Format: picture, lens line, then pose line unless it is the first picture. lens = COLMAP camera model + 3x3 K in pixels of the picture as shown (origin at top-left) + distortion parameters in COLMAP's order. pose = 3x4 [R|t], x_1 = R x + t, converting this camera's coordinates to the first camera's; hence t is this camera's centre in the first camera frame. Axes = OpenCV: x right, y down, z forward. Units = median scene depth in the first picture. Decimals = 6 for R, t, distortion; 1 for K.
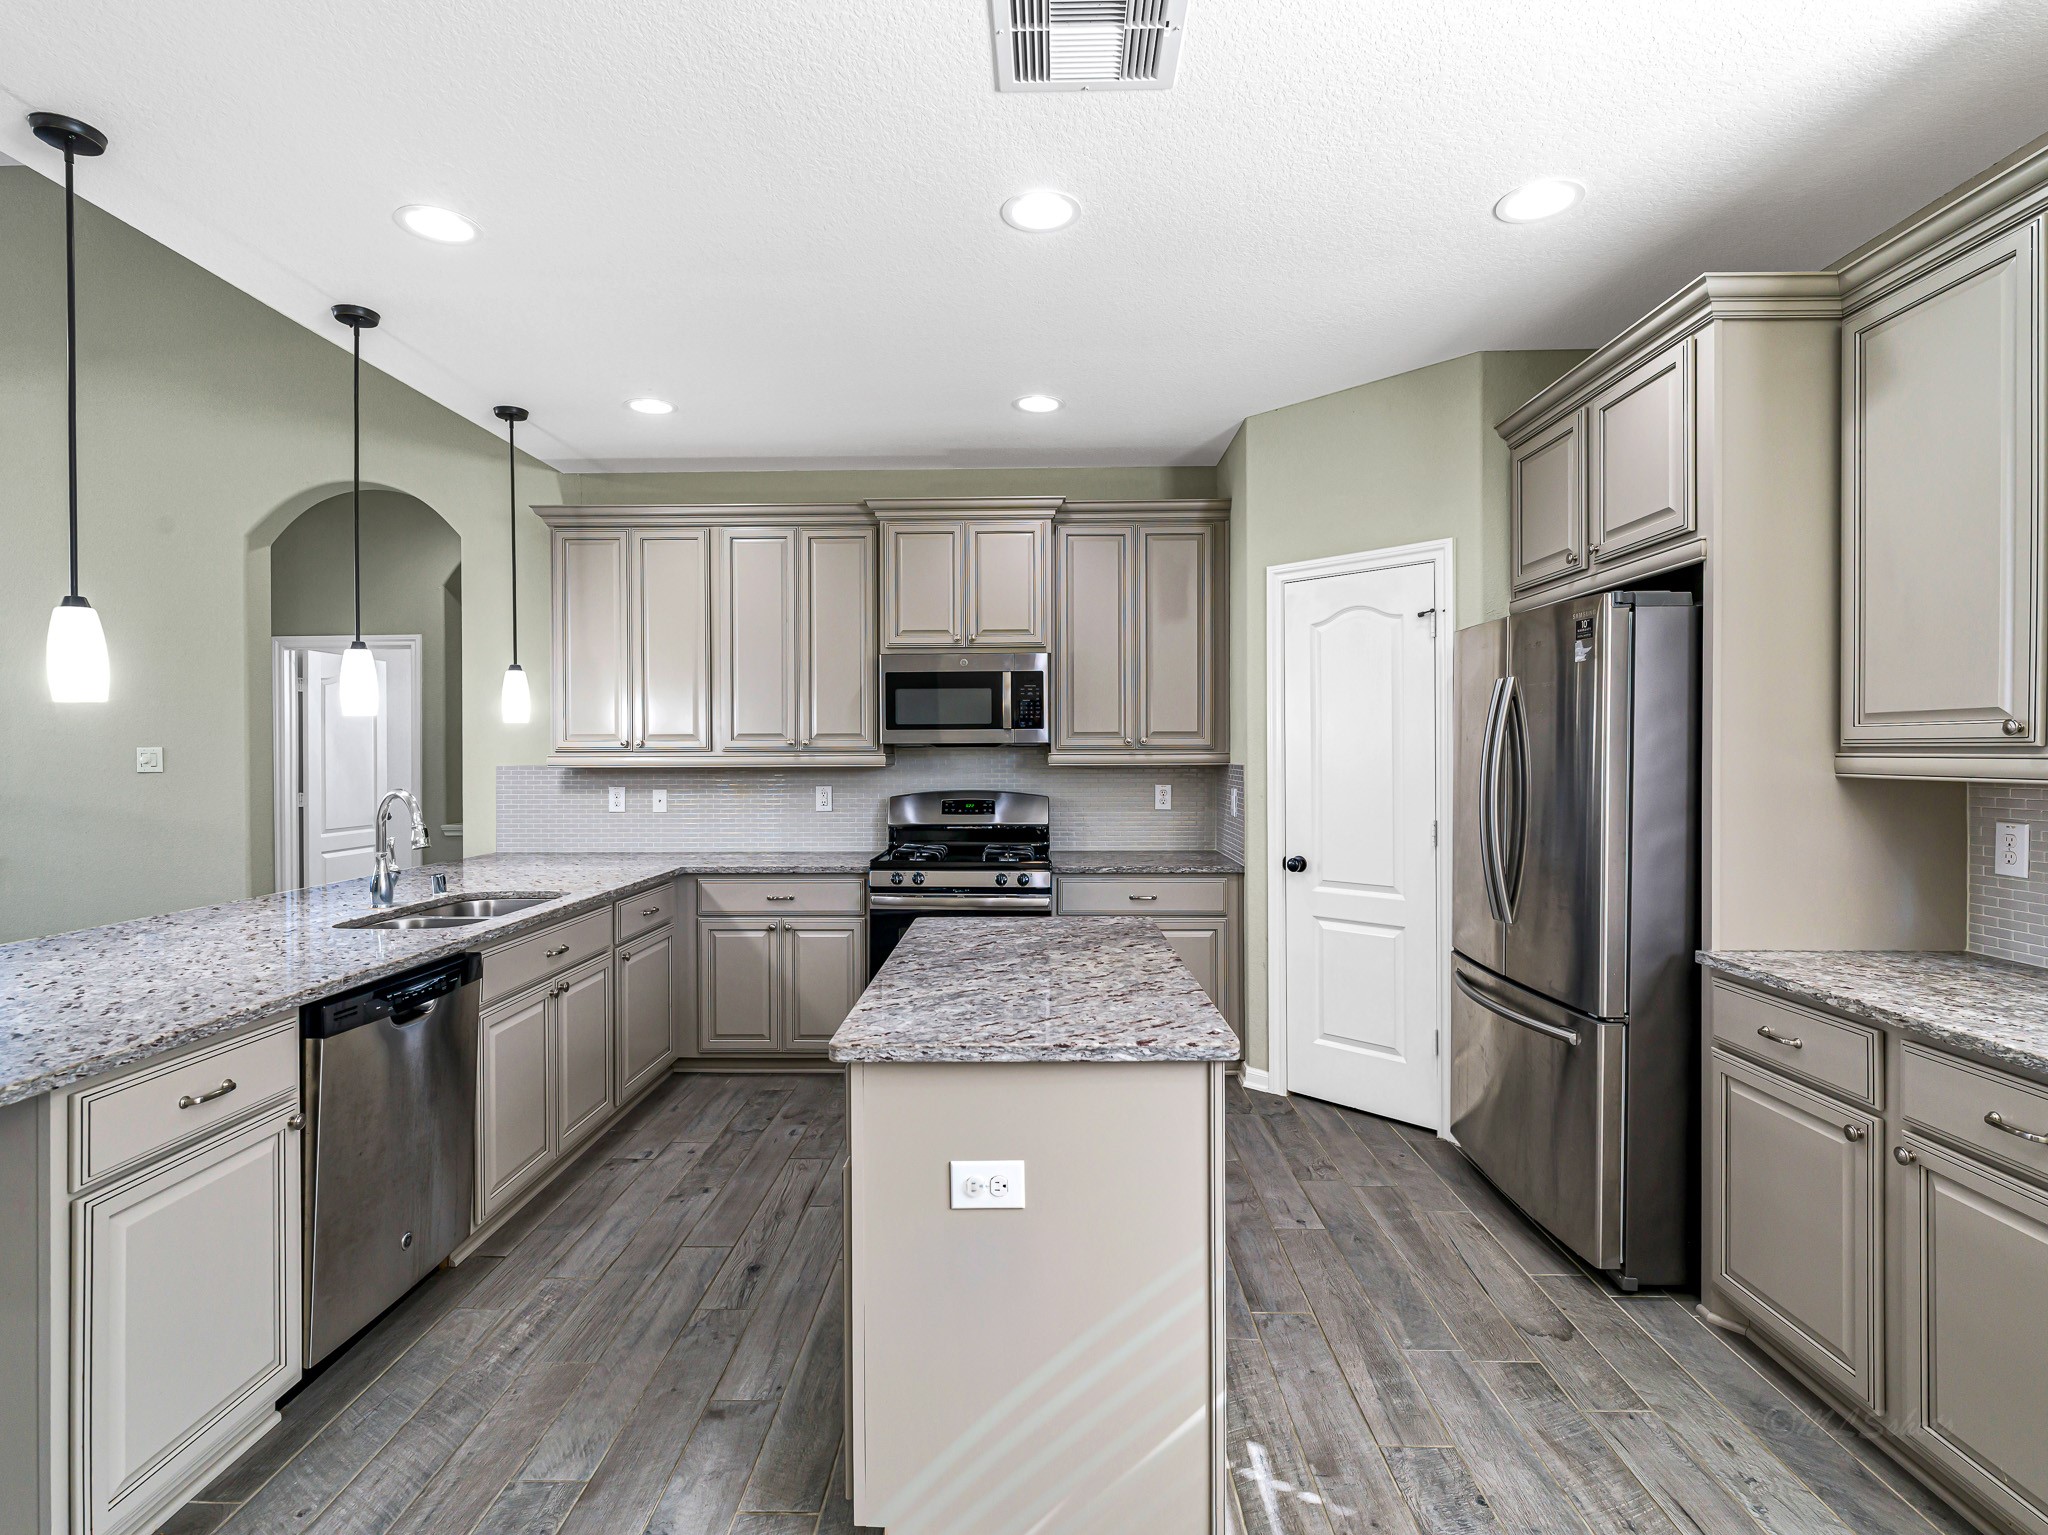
lens RADIAL K [[1024.7, 0, 1027.1], [0, 1024.7, 758.4], [0, 0, 1]] dist [-0.000125, 0.000728]
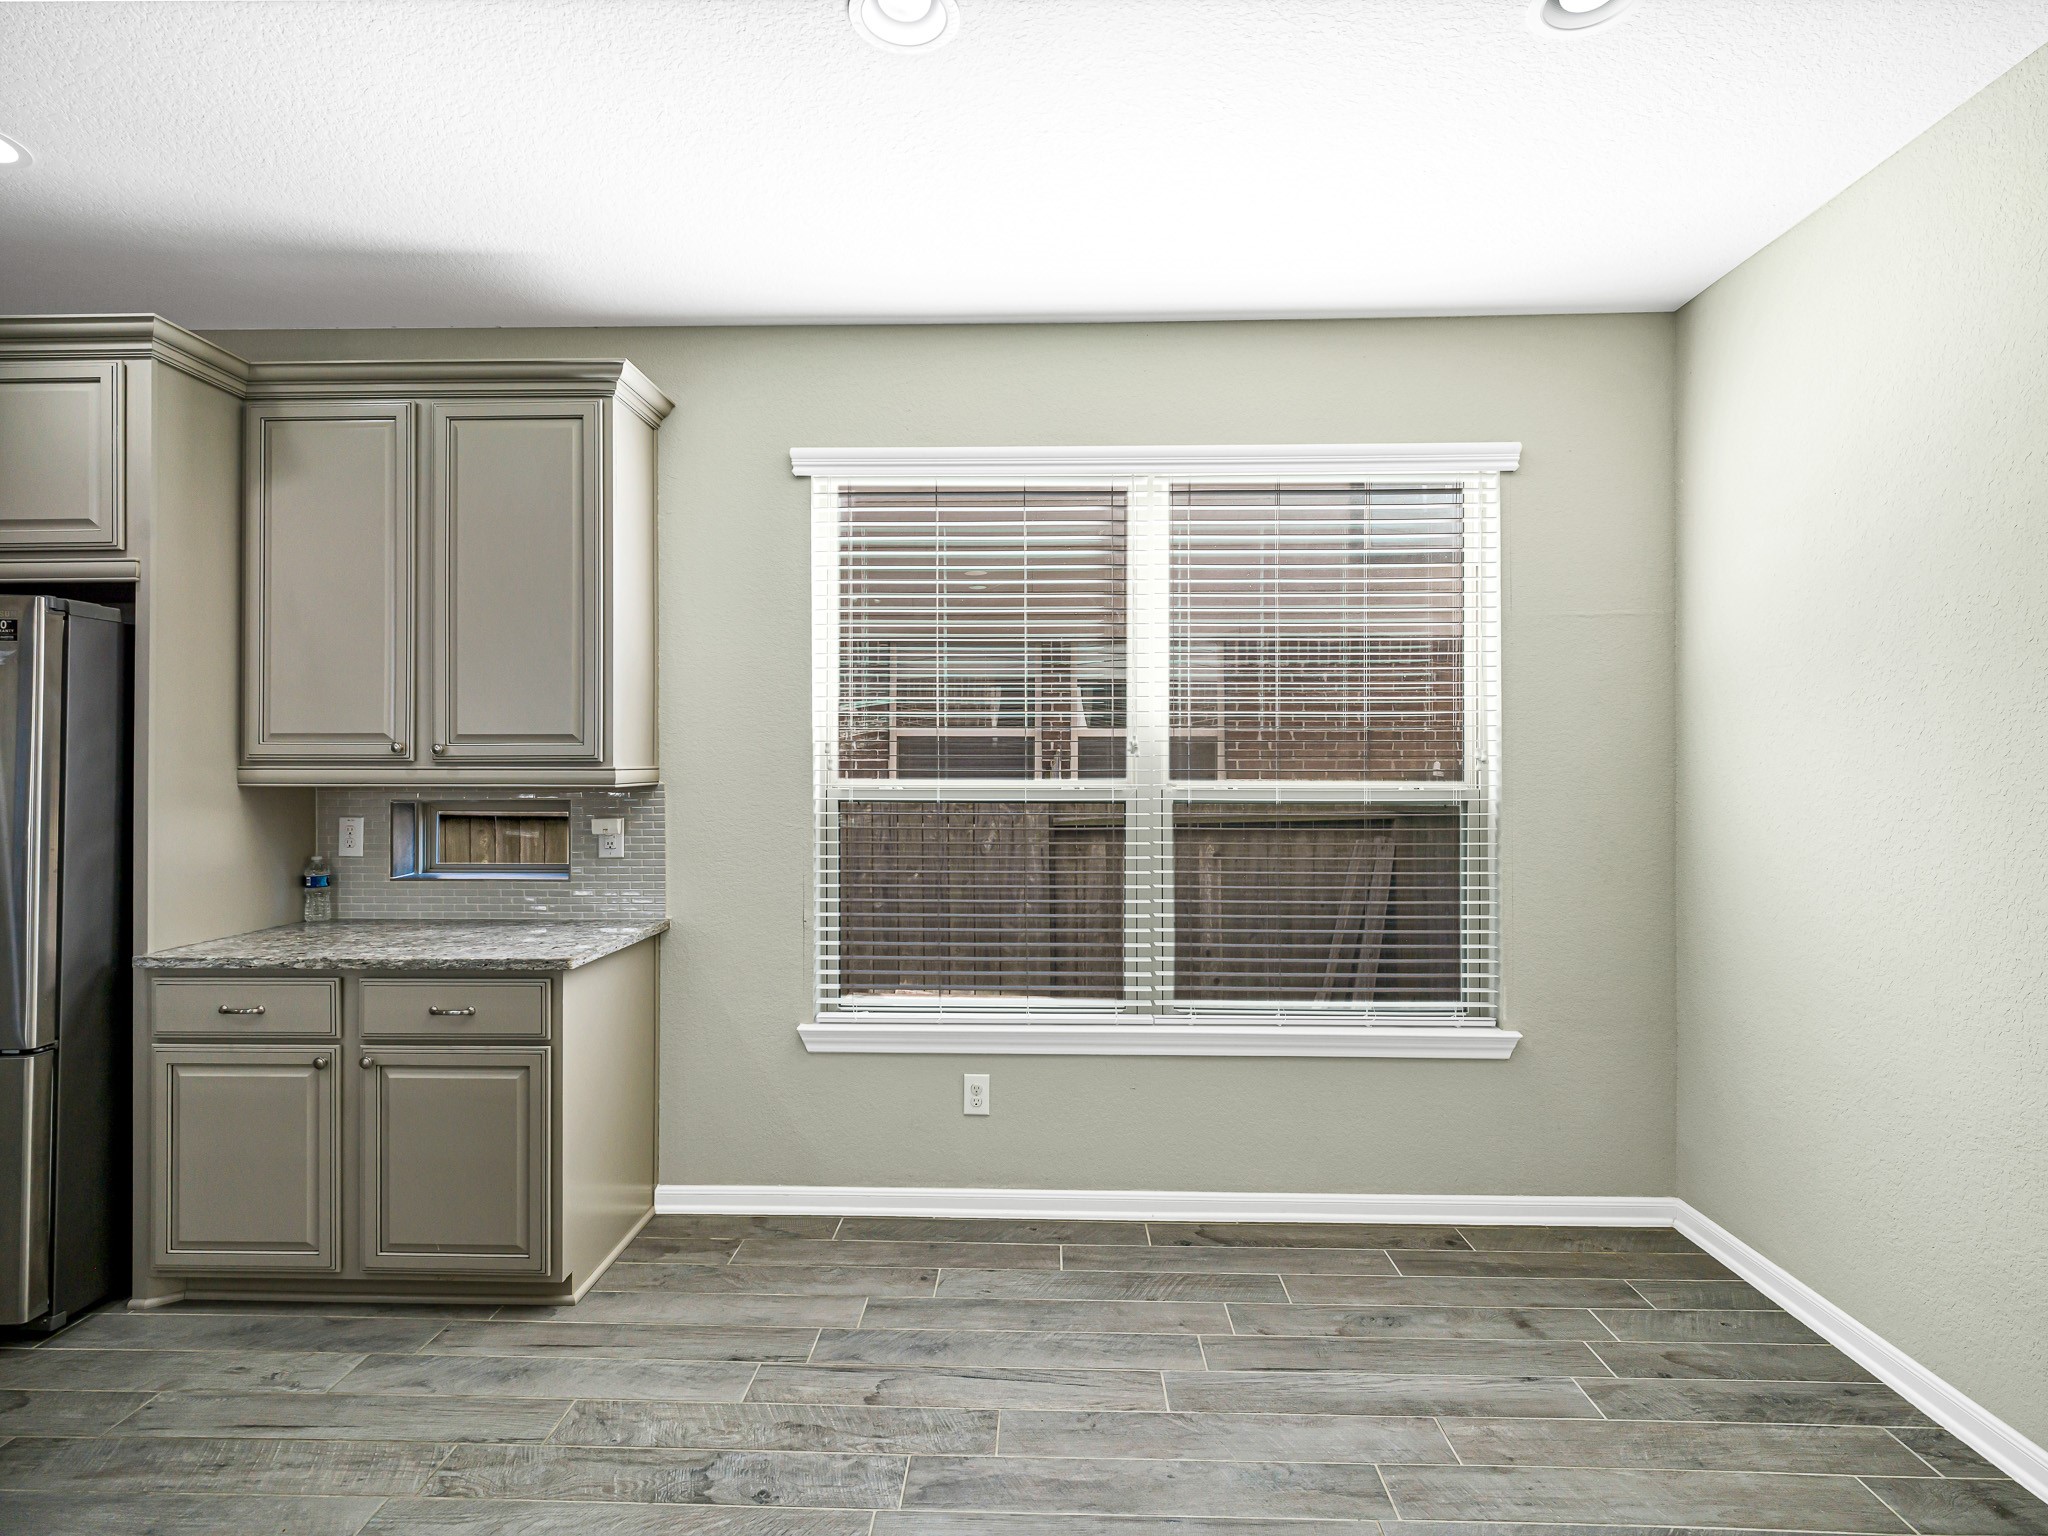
lens RADIAL K [[1218.6, 0, 1024.0], [0, 1218.6, 768.0], [0, 0, 1]] dist [0.002173, 0.000828]
pose [[-0.031731, -0.000644, 0.999496, -0.681192], [0.006642, 0.999978, 0.000855, 0.002046], [-0.999474, 0.006666, -0.031726, 0.155110]]
